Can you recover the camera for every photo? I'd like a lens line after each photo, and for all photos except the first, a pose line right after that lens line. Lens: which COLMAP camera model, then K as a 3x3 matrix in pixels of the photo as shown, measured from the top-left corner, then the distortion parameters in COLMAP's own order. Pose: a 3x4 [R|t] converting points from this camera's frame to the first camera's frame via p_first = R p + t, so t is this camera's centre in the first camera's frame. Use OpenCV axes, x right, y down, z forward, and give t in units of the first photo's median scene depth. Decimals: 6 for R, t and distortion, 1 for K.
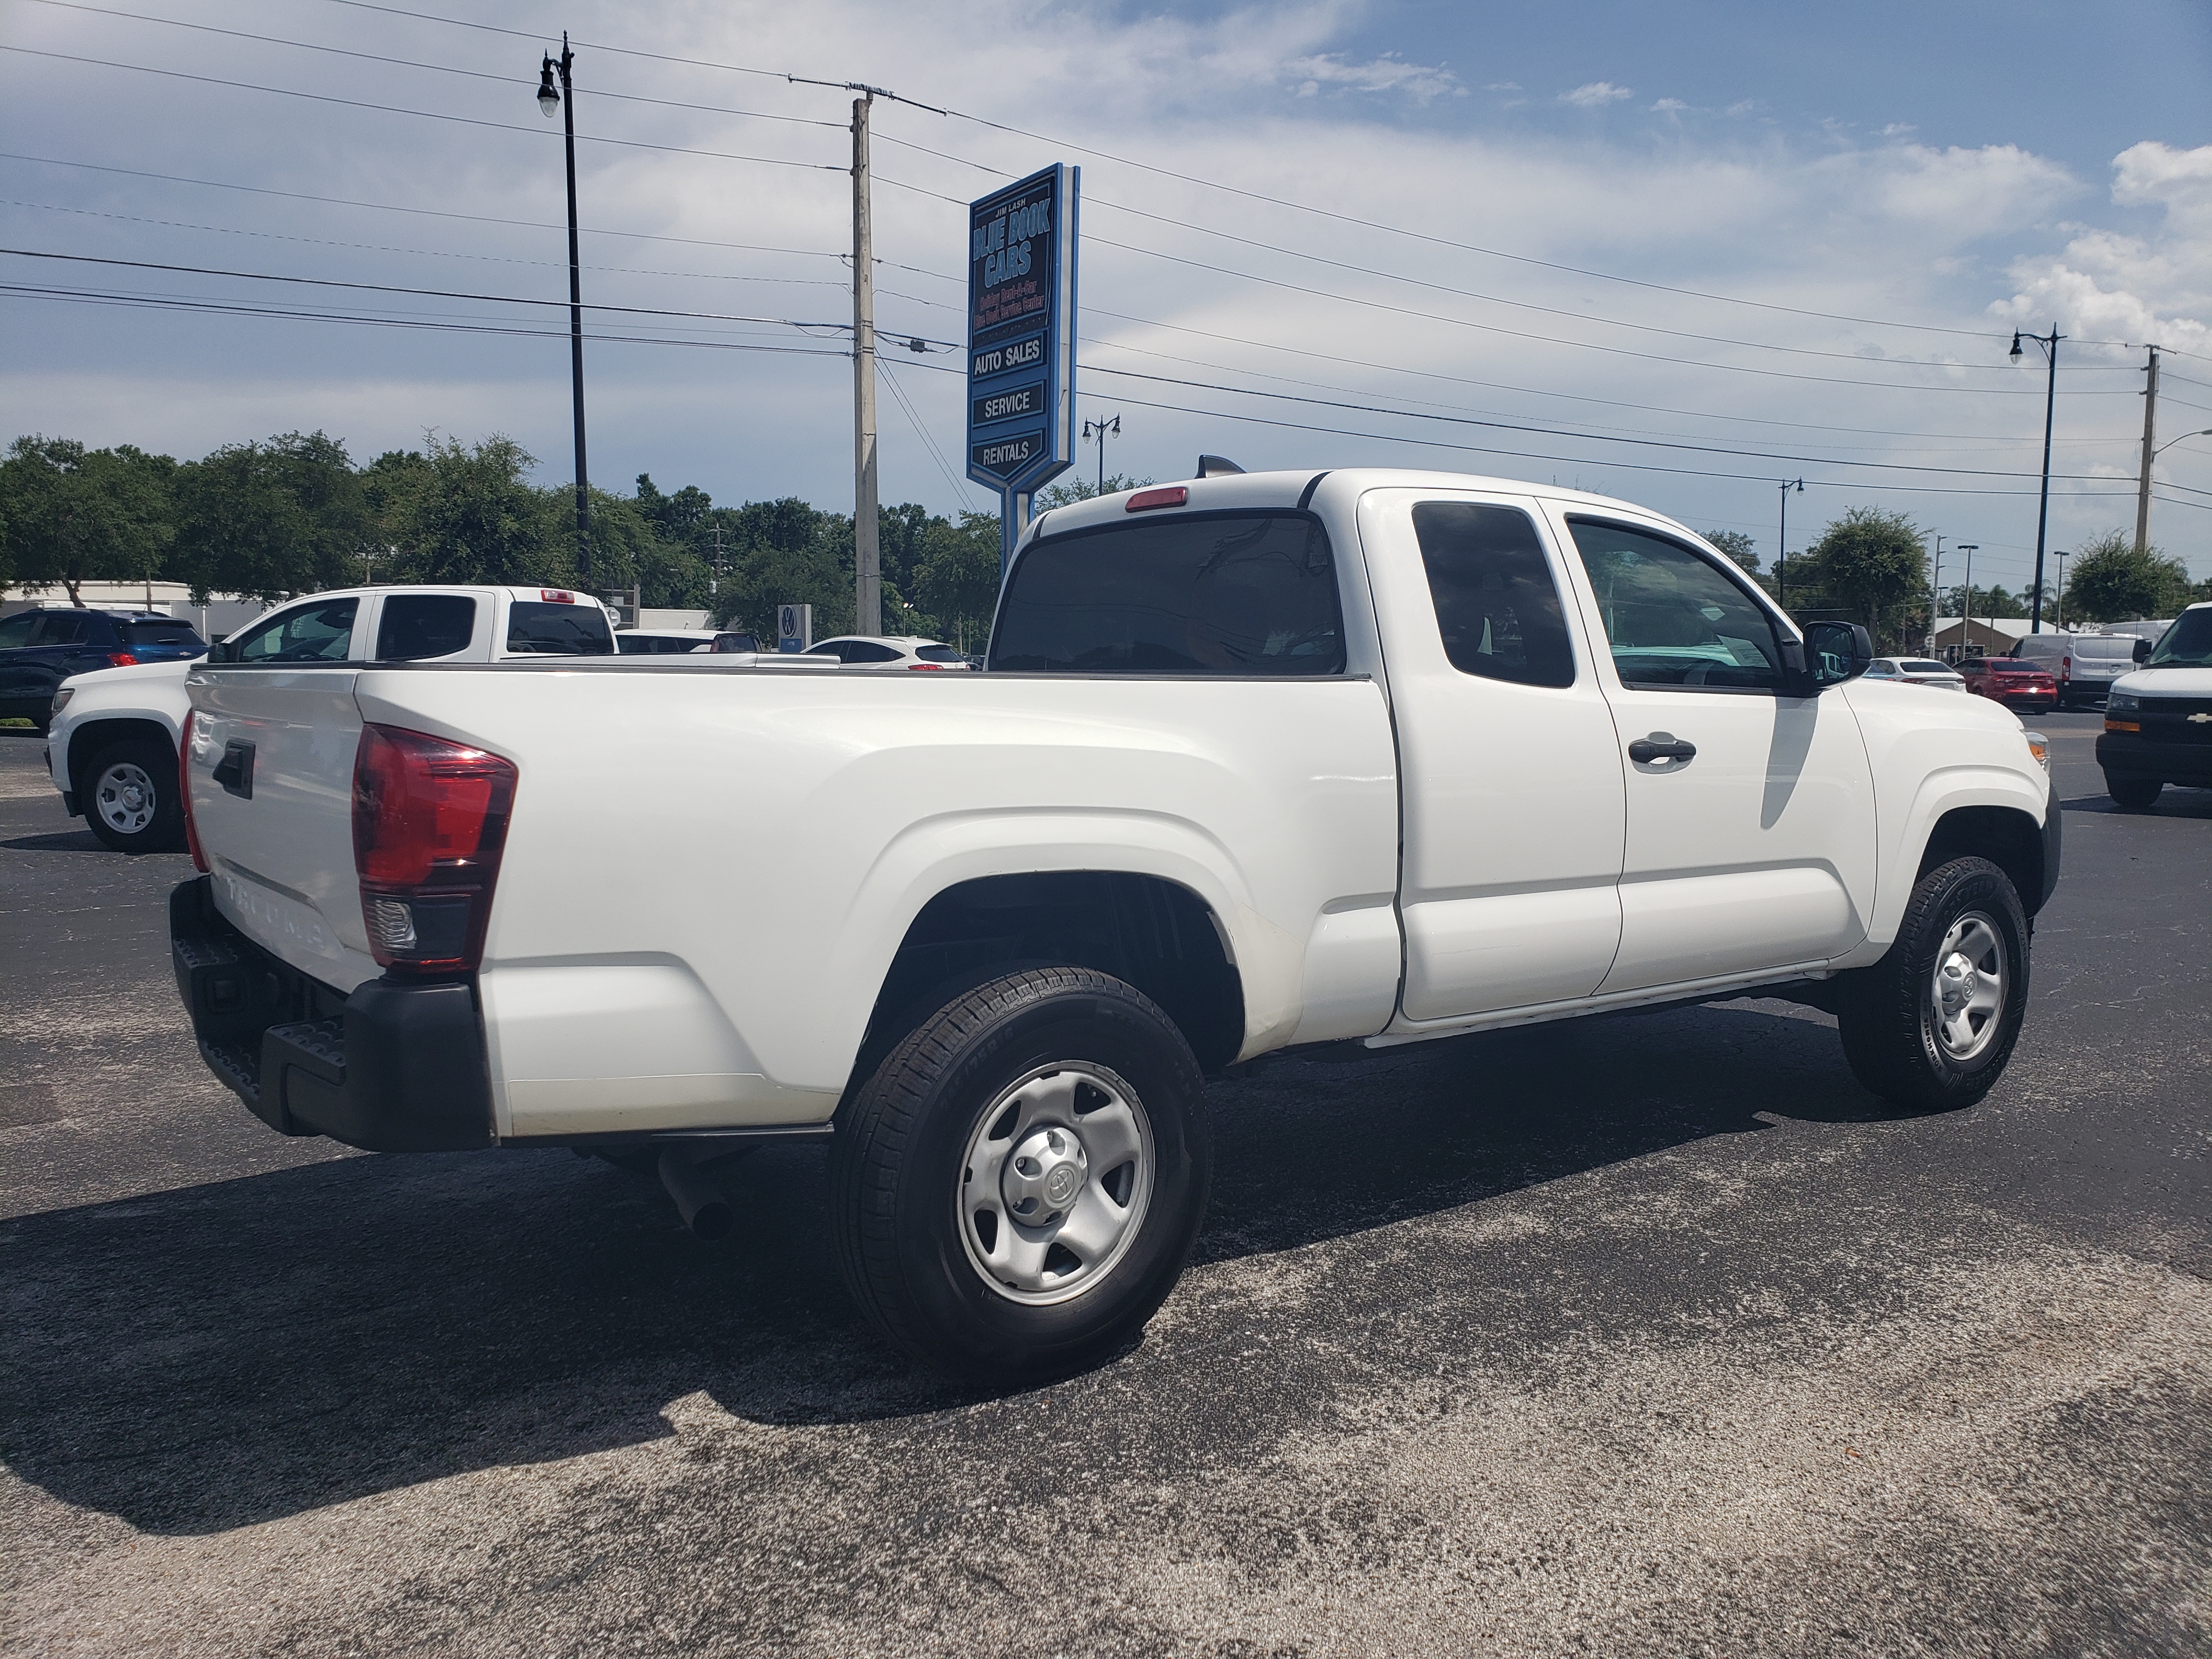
lens RADIAL K [[1724.7, 0, 1109.5], [0, 1724.7, 832.1], [0, 0, 1]] dist [0.014931, -0.007710]
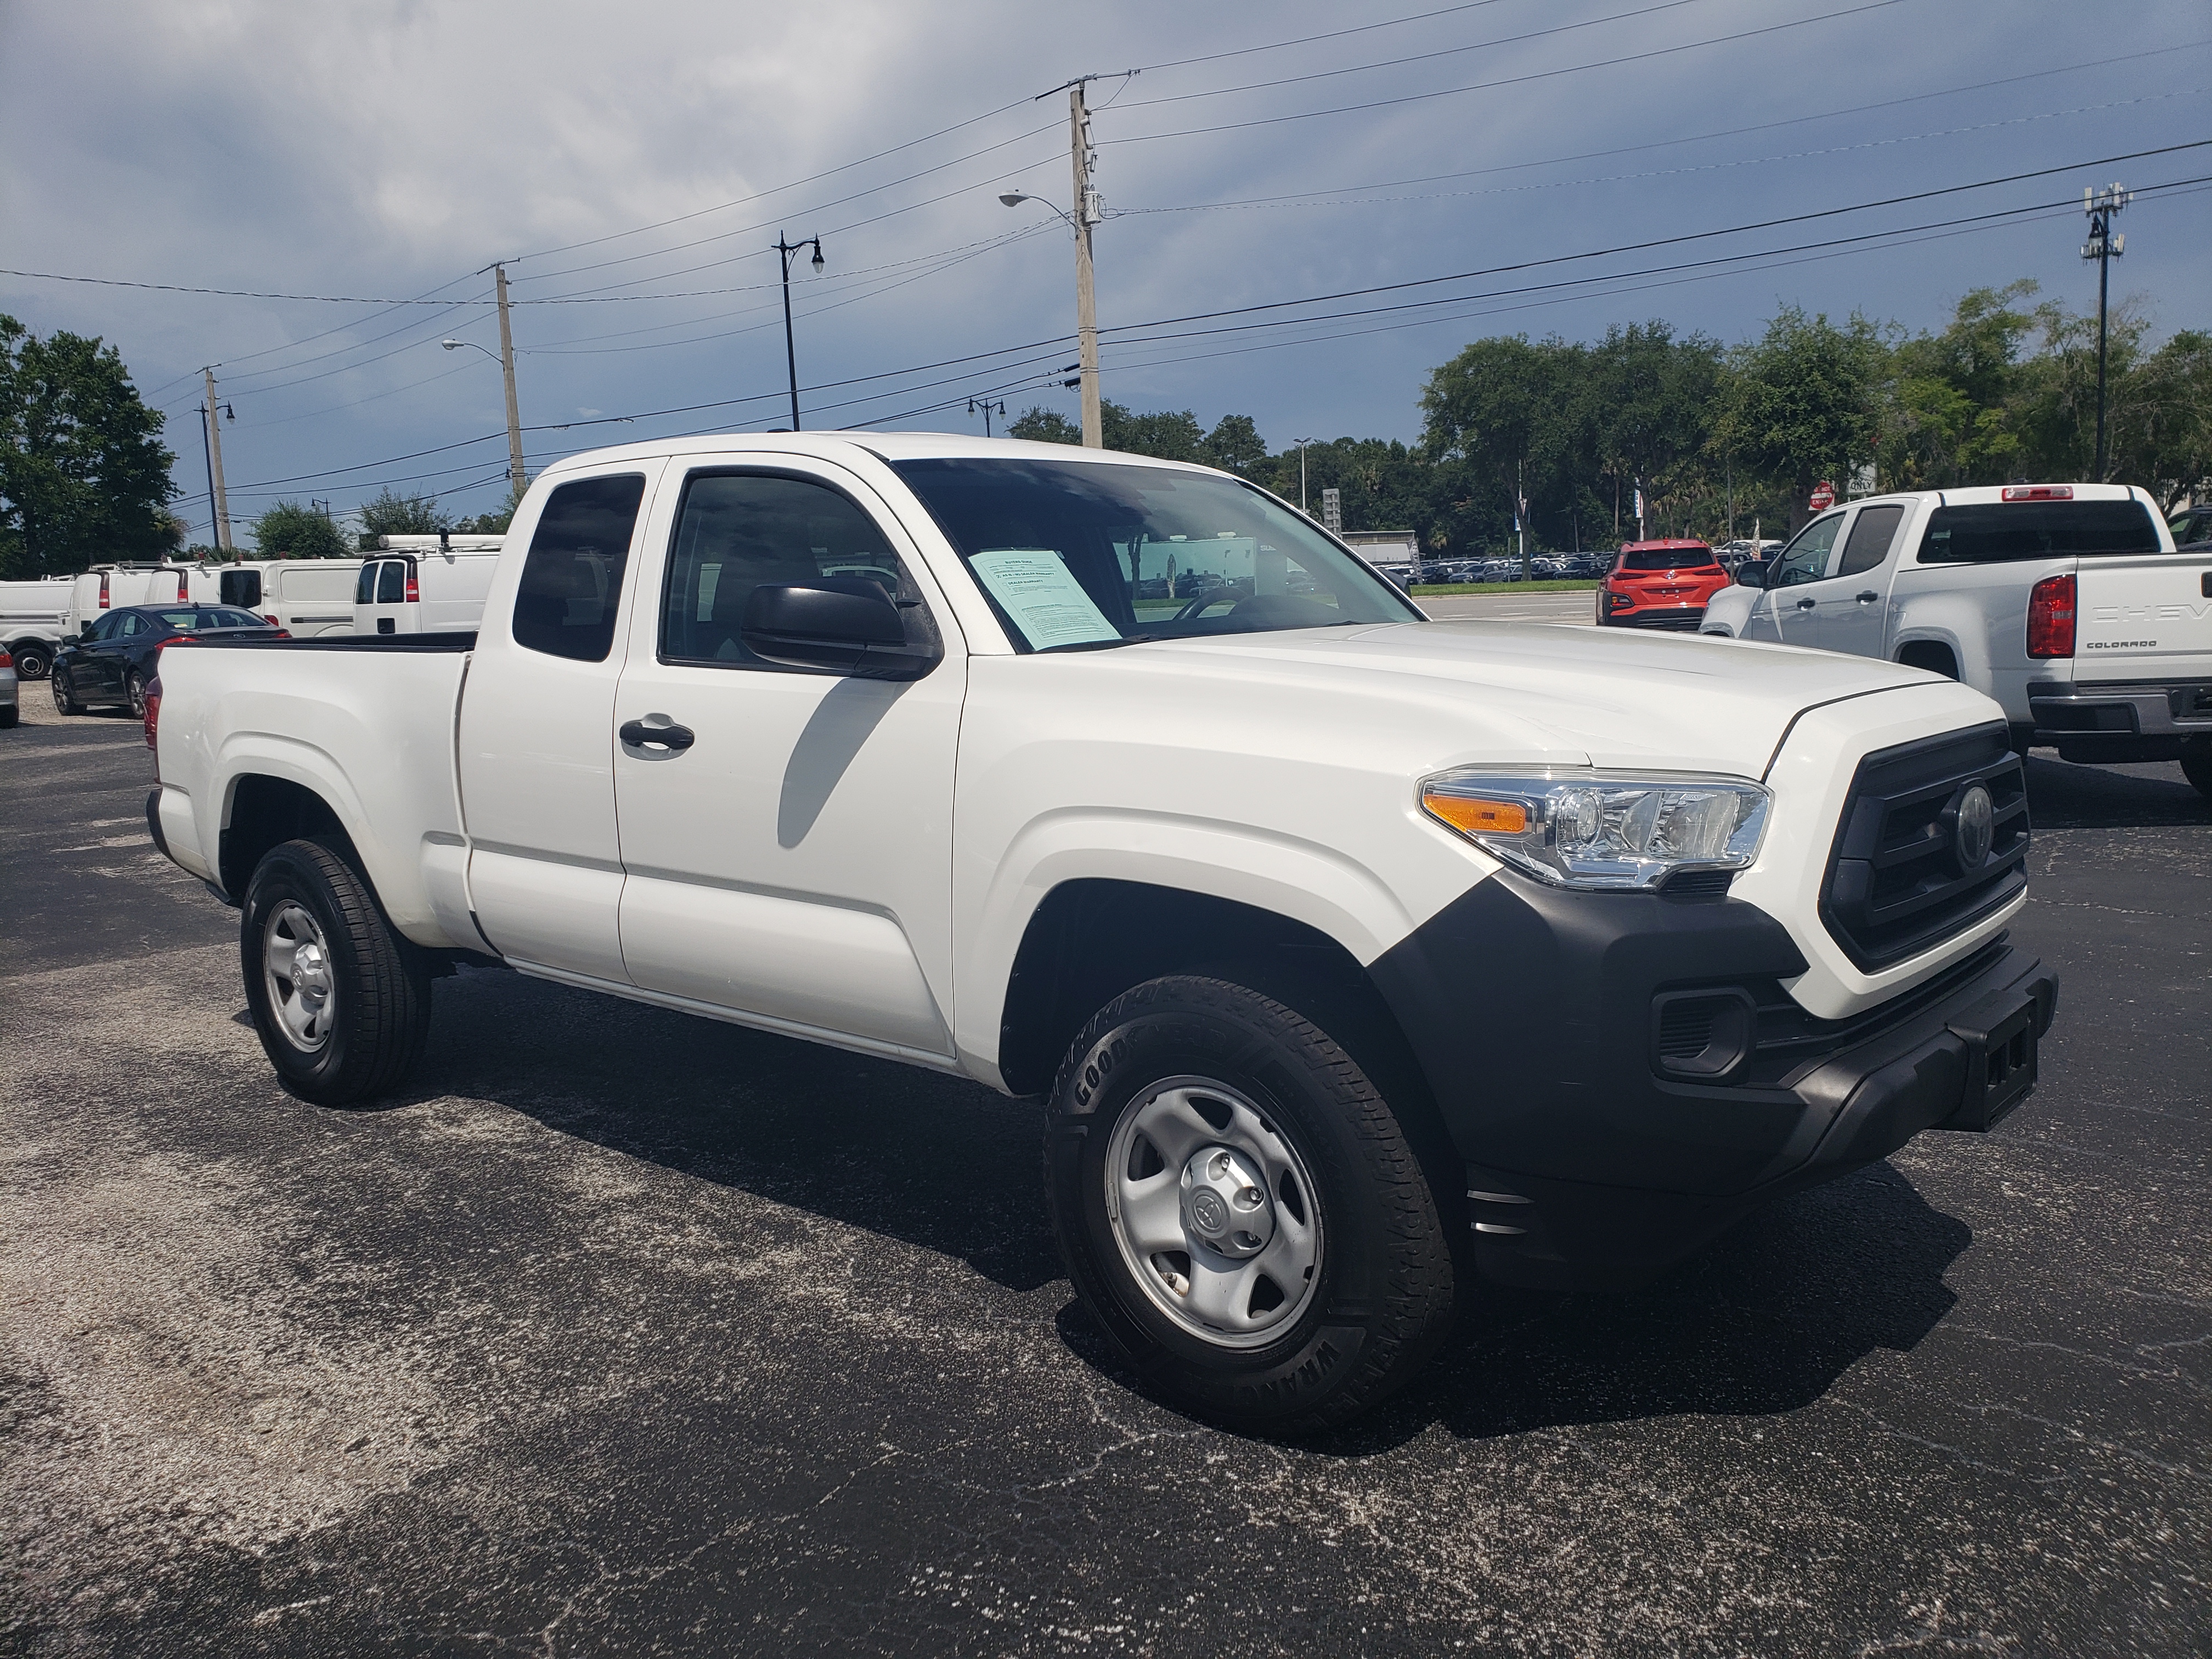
lens RADIAL K [[1724.7, 0, 1123.6], [0, 1724.7, 822.6], [0, 0, 1]] dist [0.014931, -0.007710]
pose [[0.214104, 0.117267, -0.969746, 1.125616], [-0.057711, 0.992552, 0.107283, -0.101461], [0.975104, 0.032996, 0.219277, 0.947046]]
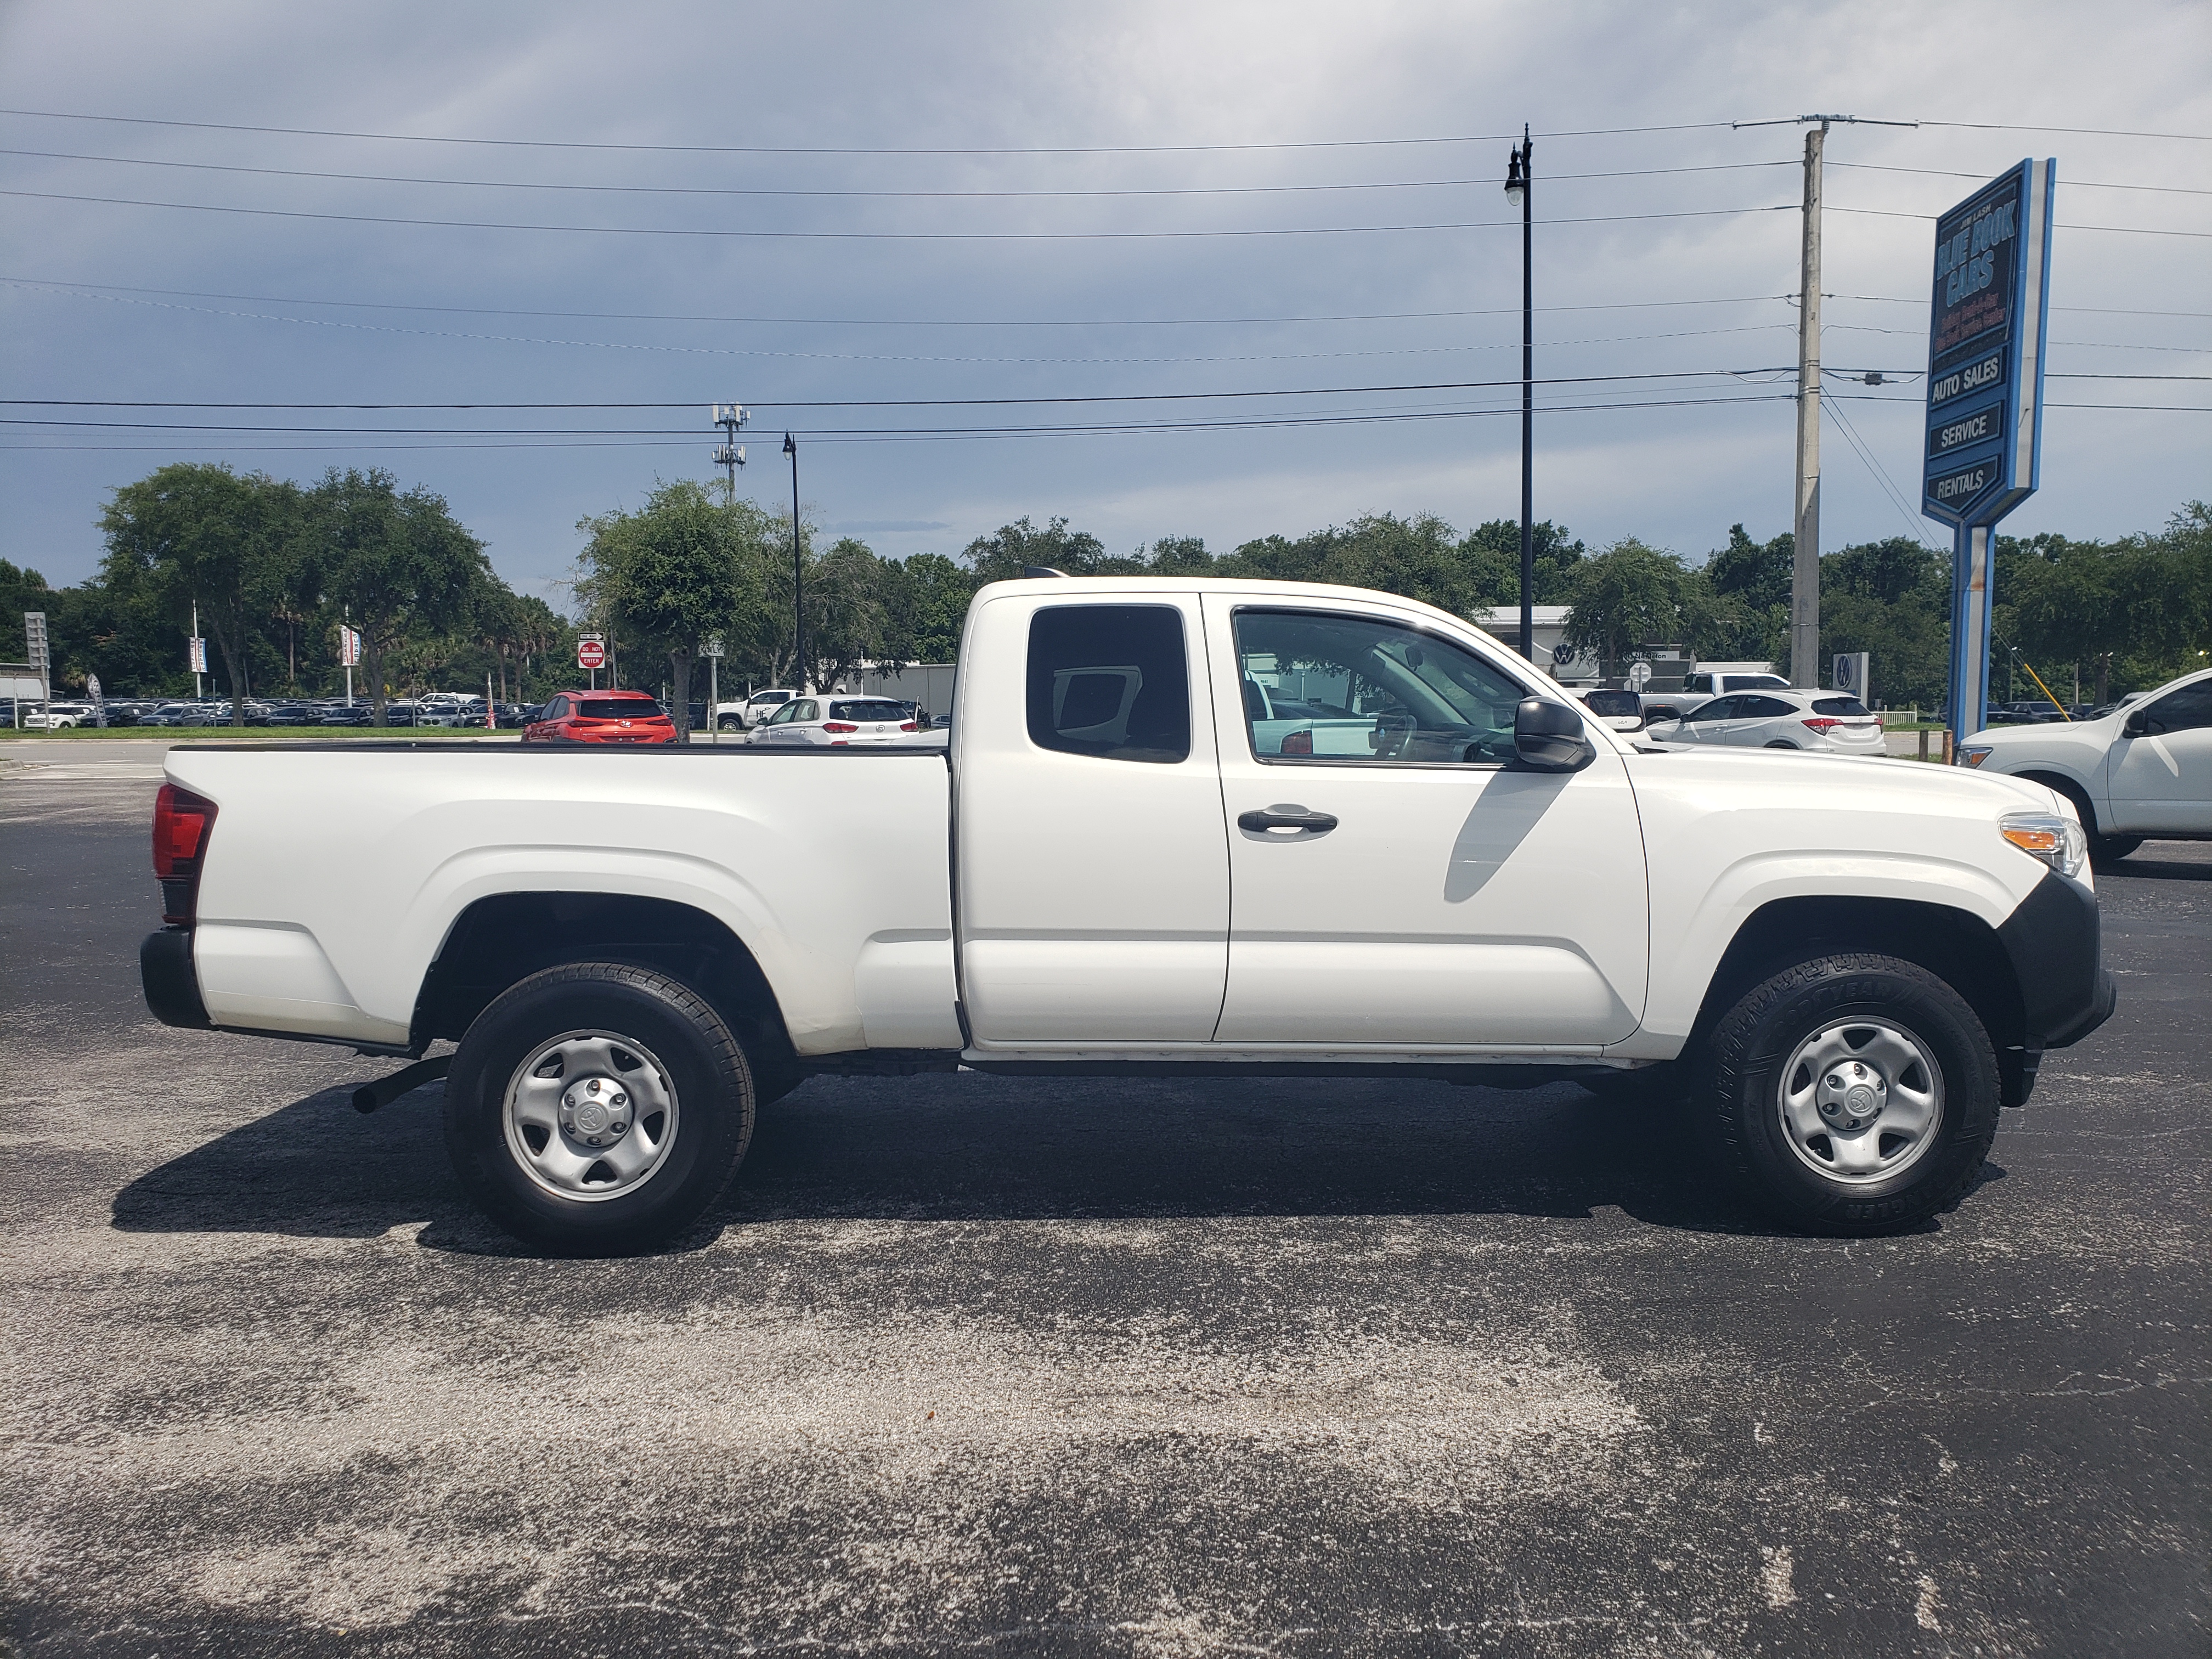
lens RADIAL K [[1724.7, 0, 1113.7], [0, 1724.7, 838.4], [0, 0, 1]] dist [0.014931, -0.007710]
pose [[0.816082, 0.031195, -0.577094, 0.771328], [-0.046855, 0.998826, -0.012268, -0.017566], [0.576034, 0.037051, 0.816586, 0.058166]]
